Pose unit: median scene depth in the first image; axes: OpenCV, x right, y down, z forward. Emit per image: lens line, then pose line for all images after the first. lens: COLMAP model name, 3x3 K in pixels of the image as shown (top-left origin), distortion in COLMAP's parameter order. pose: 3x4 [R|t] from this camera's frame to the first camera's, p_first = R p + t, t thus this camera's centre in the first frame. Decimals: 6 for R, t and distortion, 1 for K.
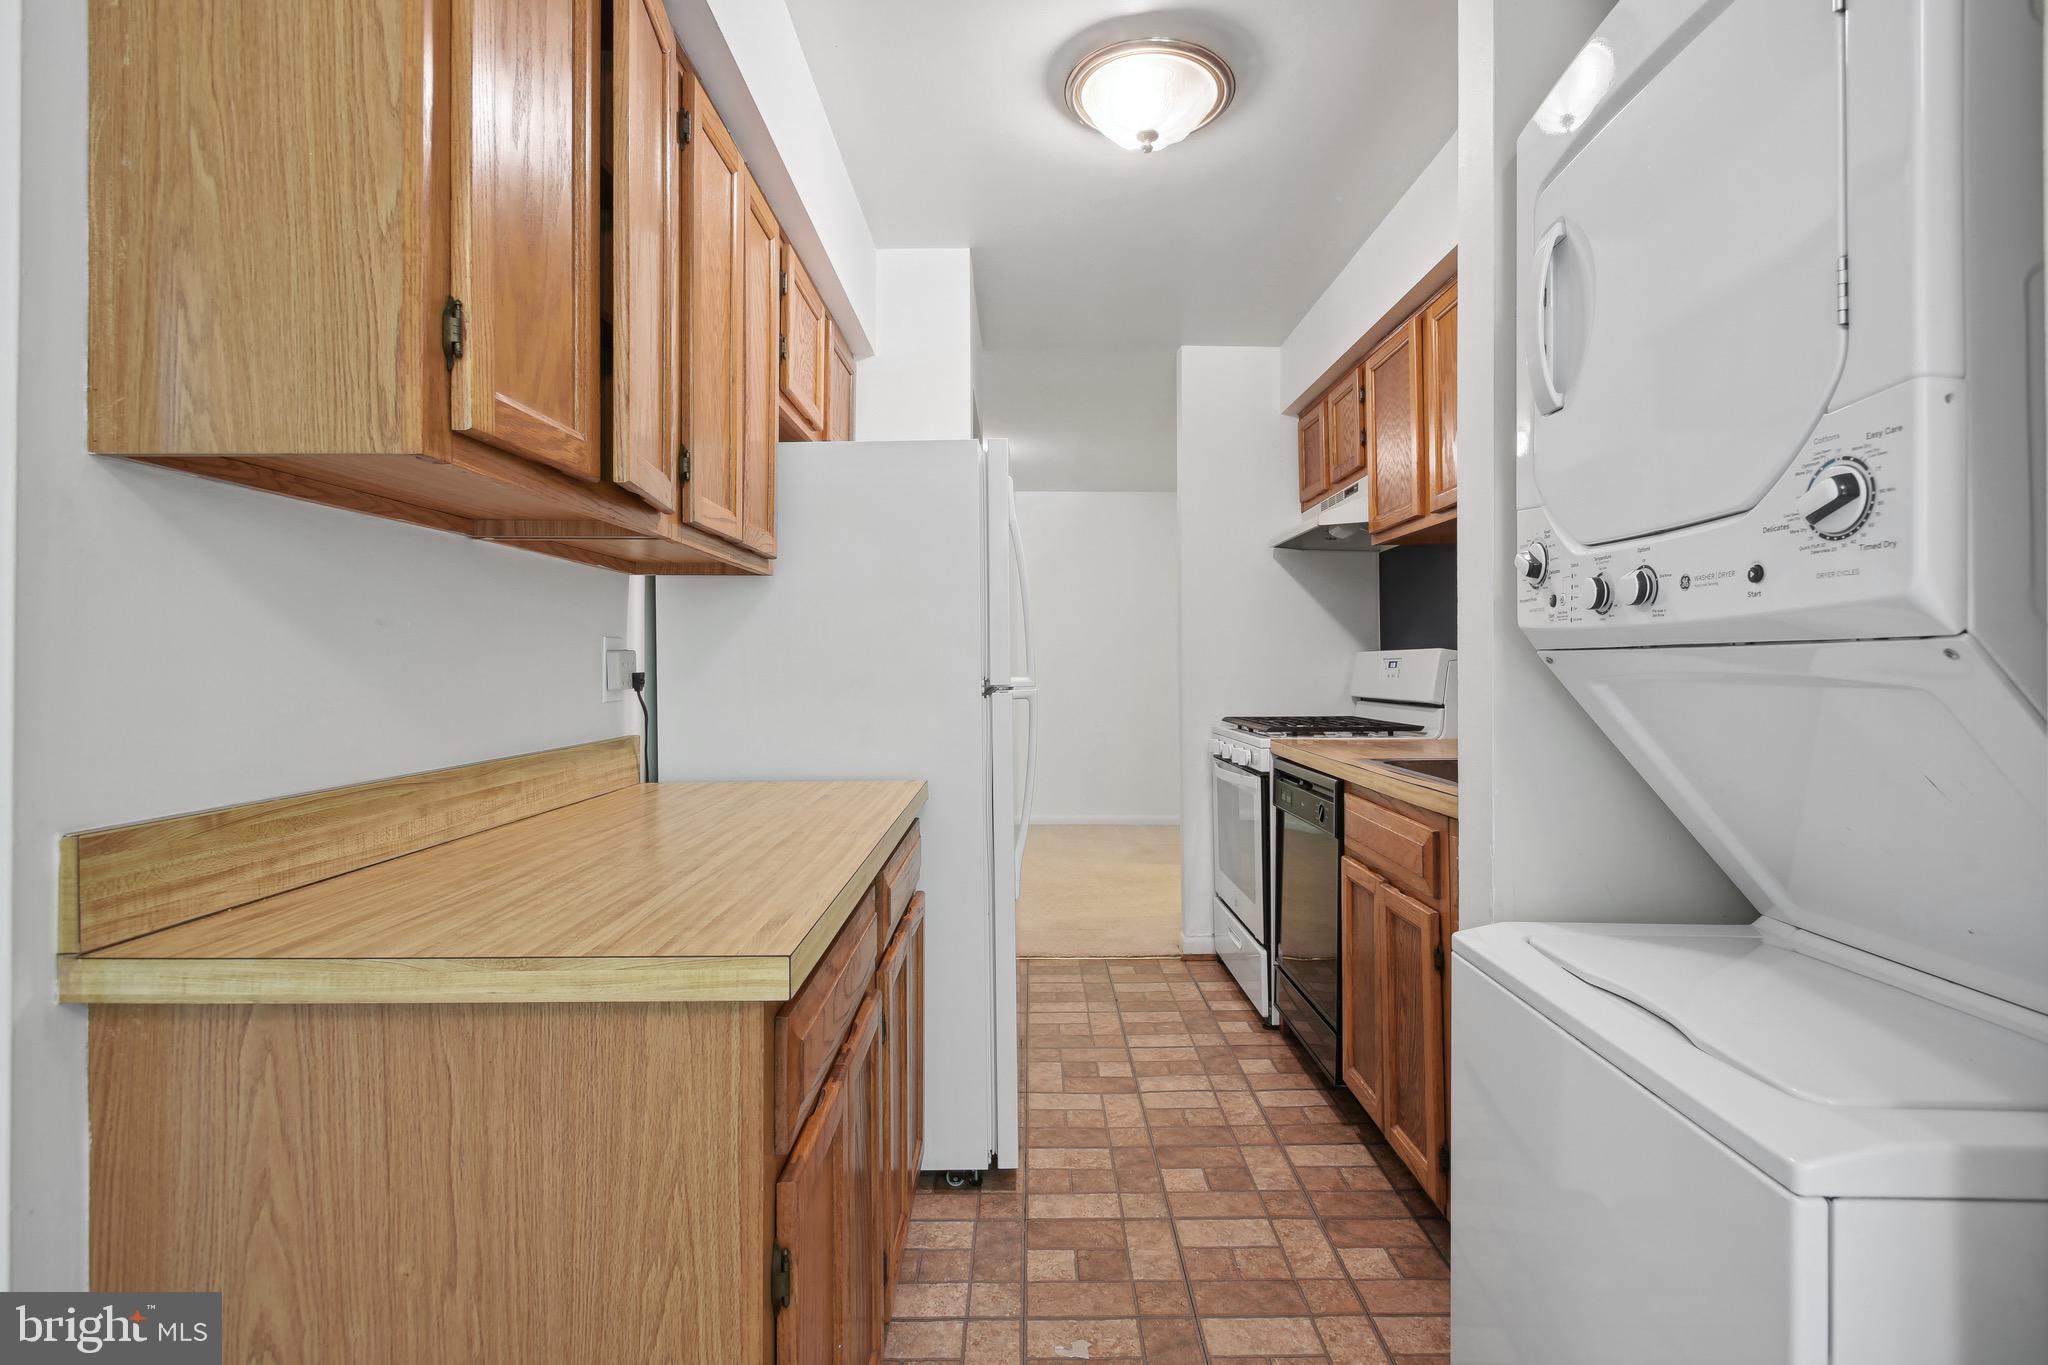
lens RADIAL K [[966.6, 0, 1006.5], [0, 966.6, 672.8], [0, 0, 1]] dist [0.004020, 0.000772]
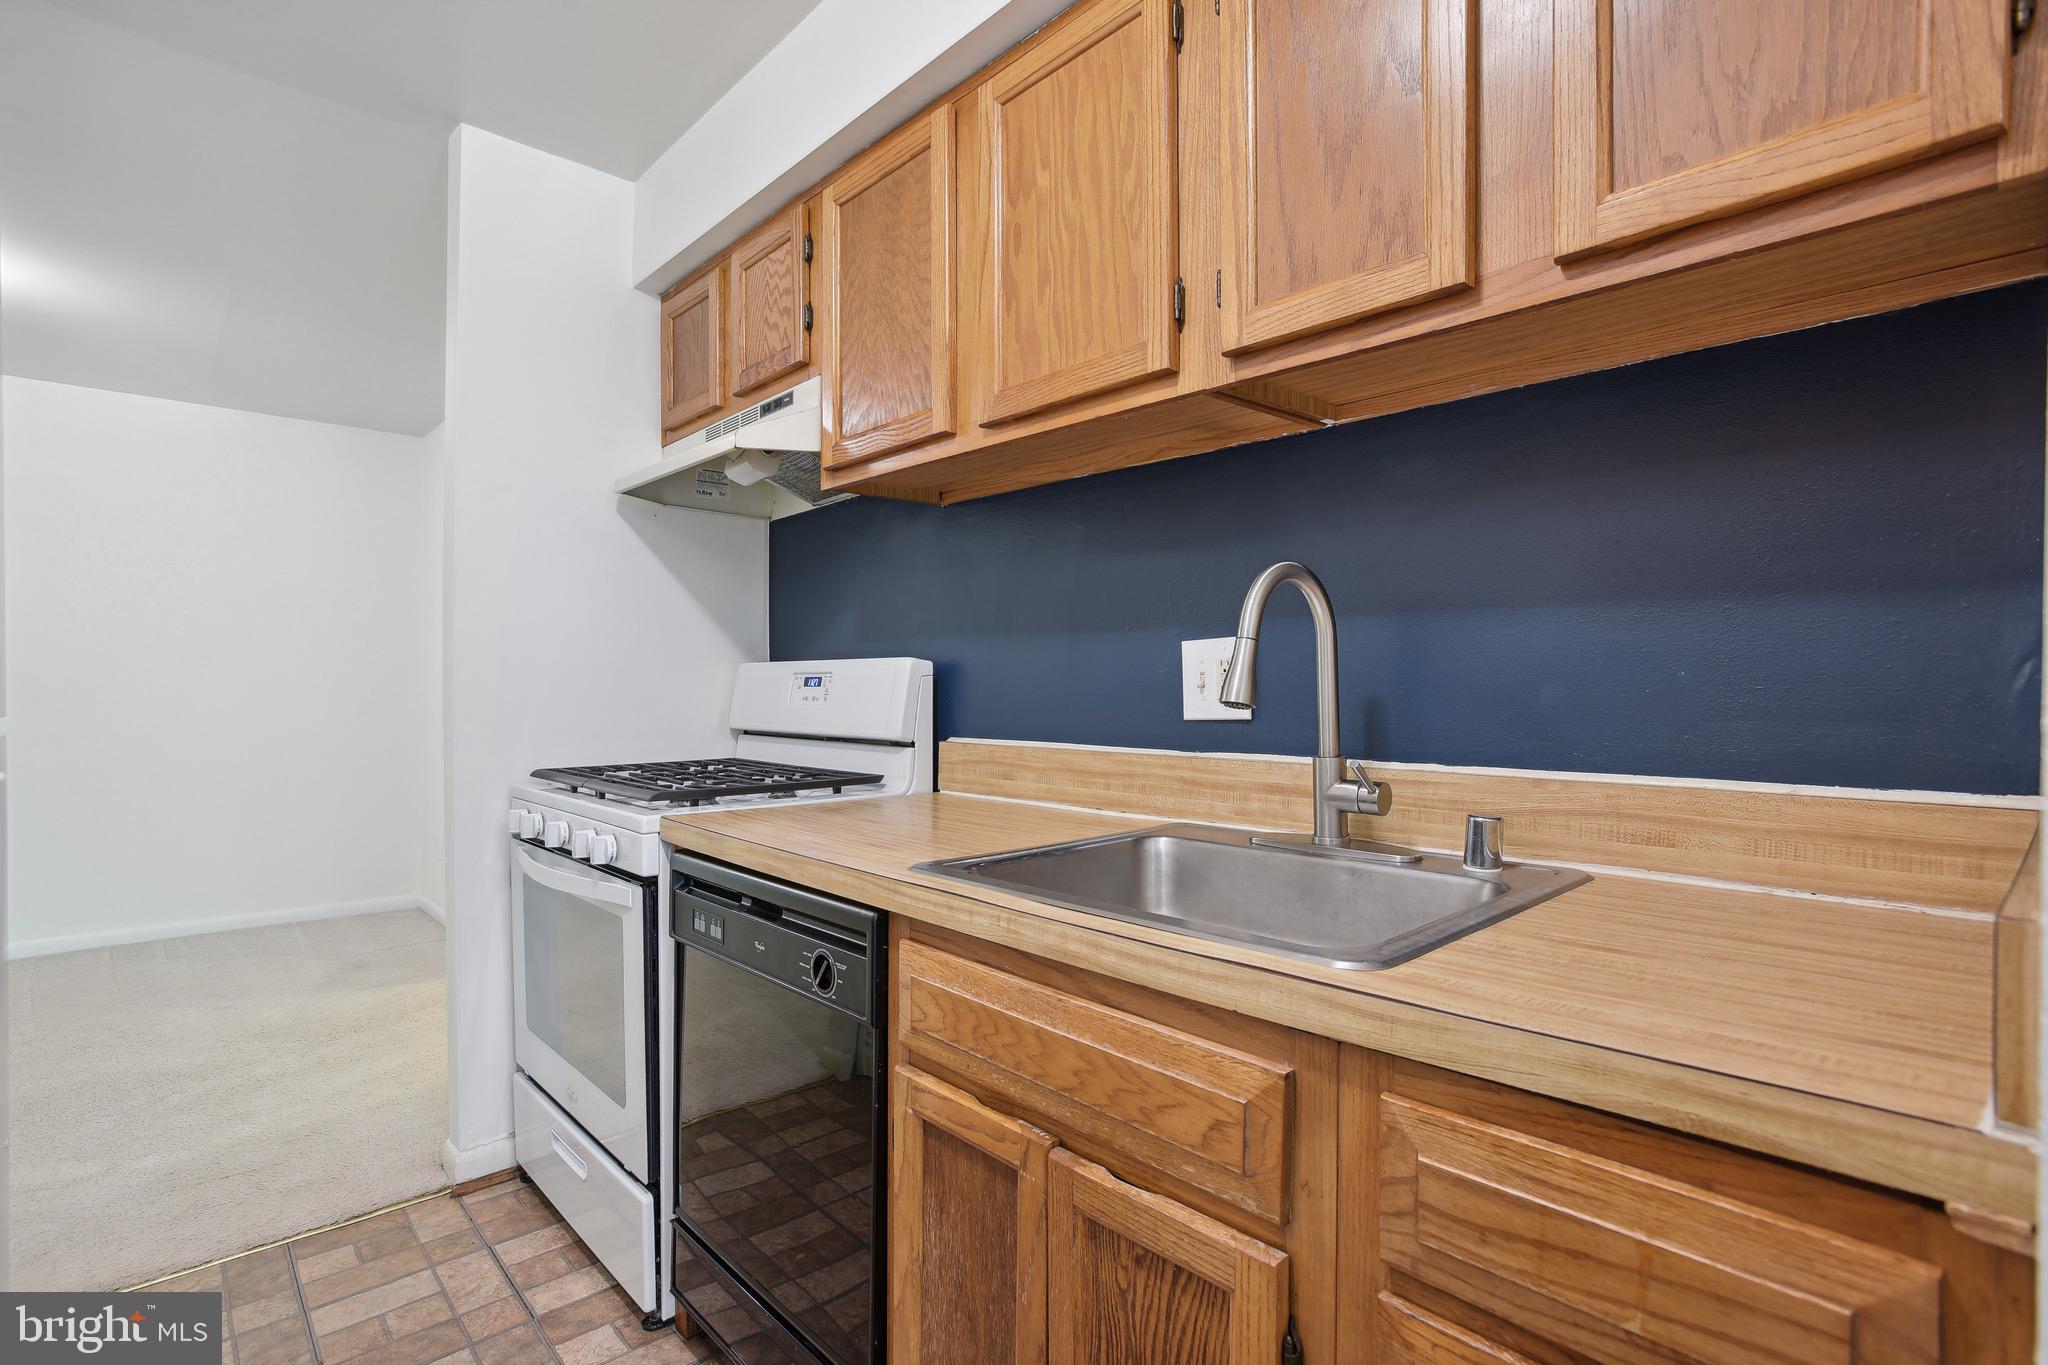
lens RADIAL K [[966.6, 0, 1004.4], [0, 966.6, 698.3], [0, 0, 1]] dist [0.004020, 0.000772]
pose [[0.730410, -0.003411, 0.683001, 0.042477], [-0.000979, 0.999981, 0.006041, -0.002175], [-0.683009, -0.005081, 0.730393, 0.526319]]
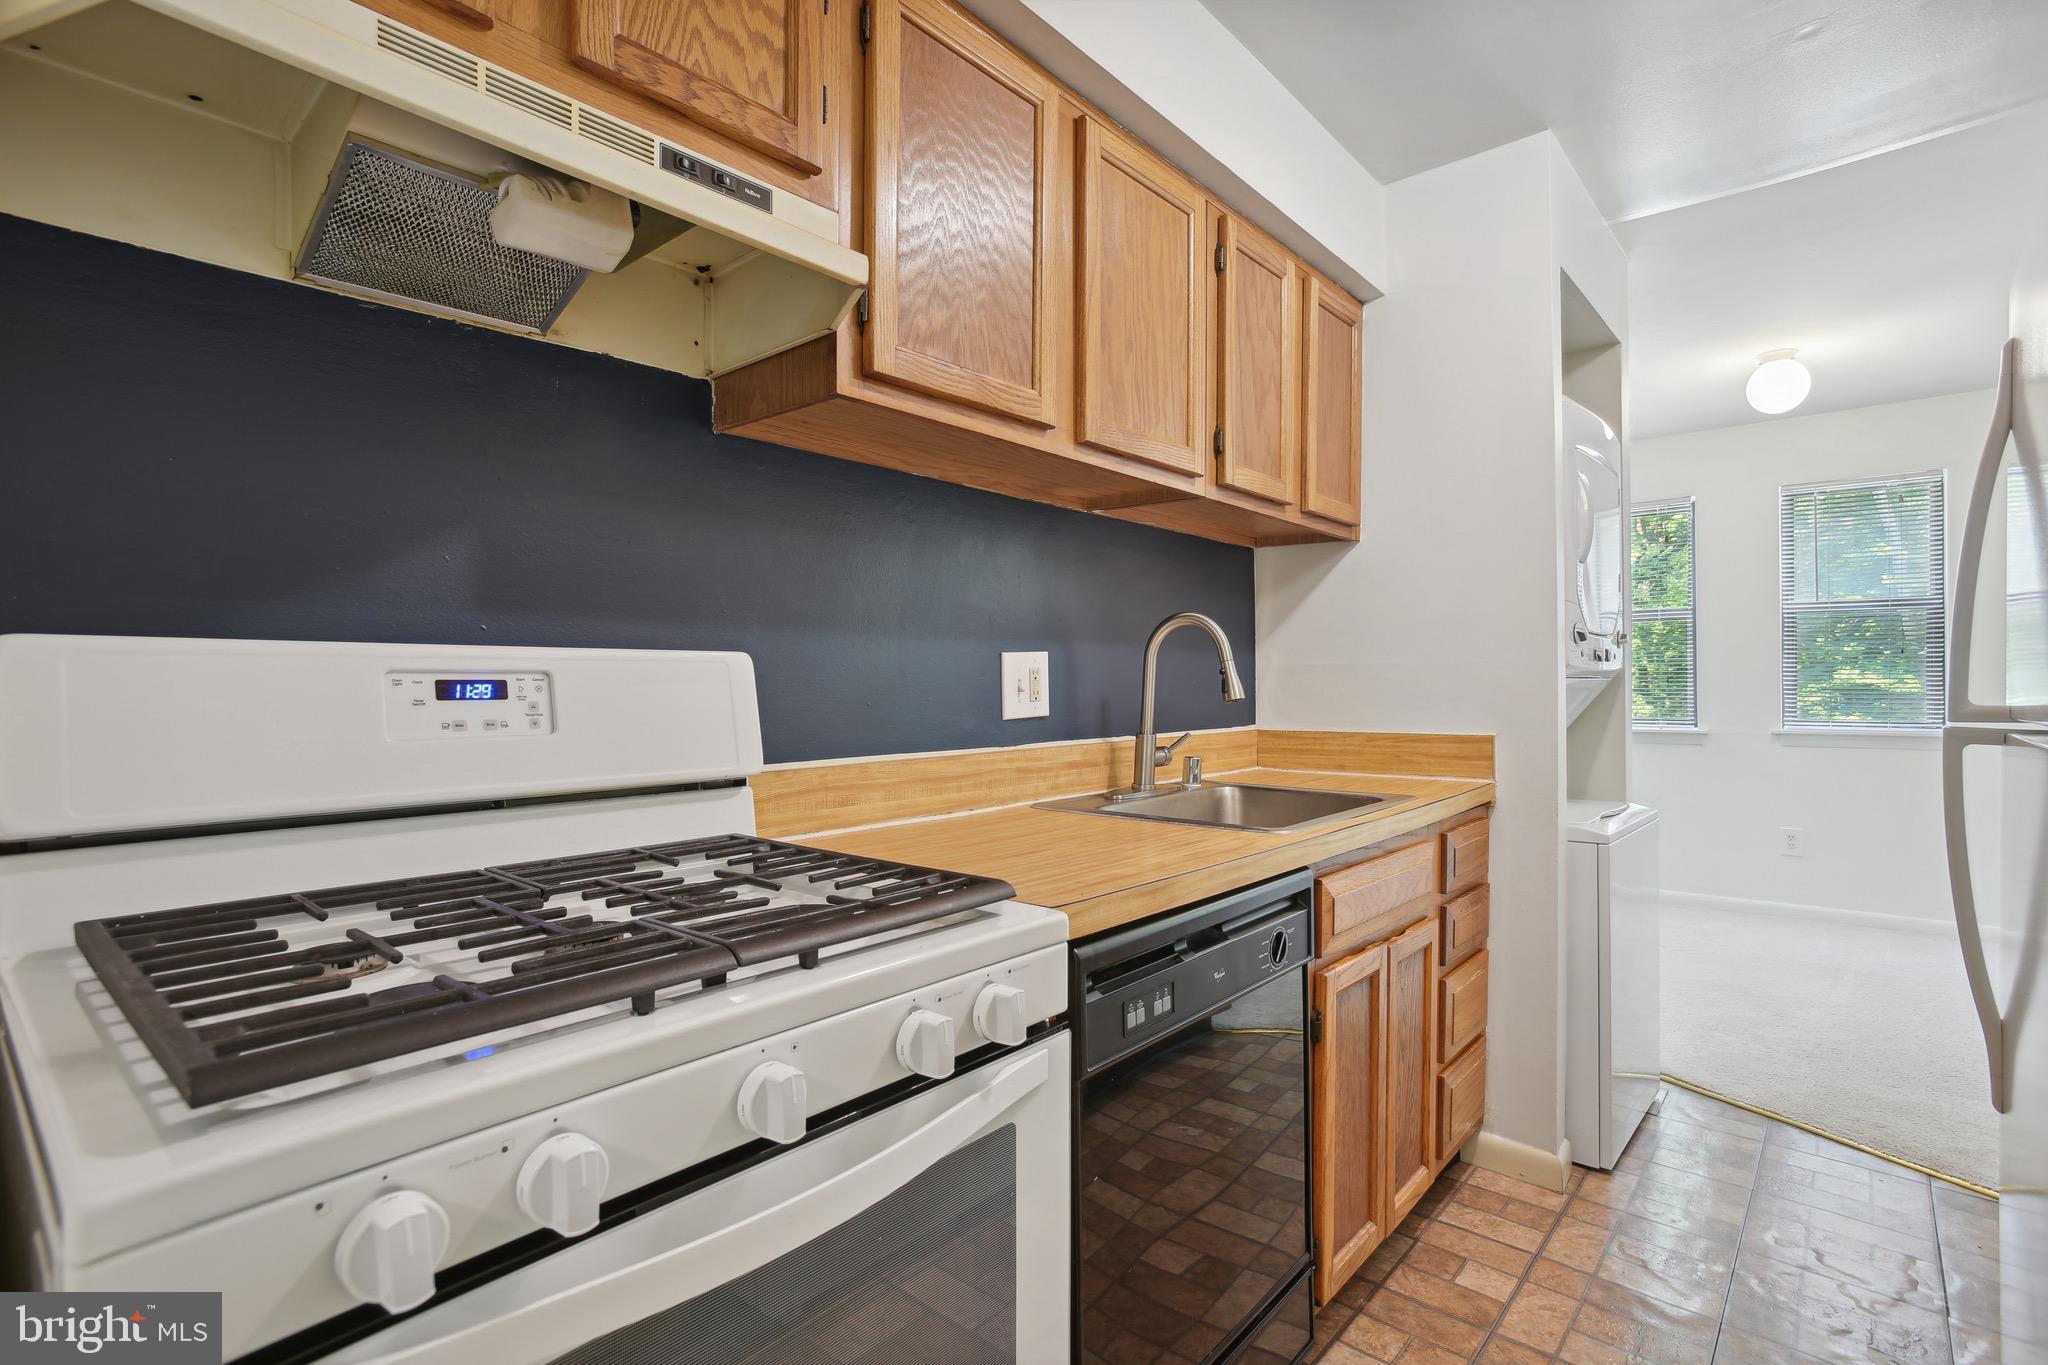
lens RADIAL K [[966.6, 0, 1034.3], [0, 966.6, 700.1], [0, 0, 1]] dist [0.004020, 0.000772]
pose [[-0.768458, -0.003285, 0.639892, 0.065249], [0.010740, 0.999780, 0.018031, -0.012326], [-0.639811, 0.020728, -0.768253, 1.449193]]
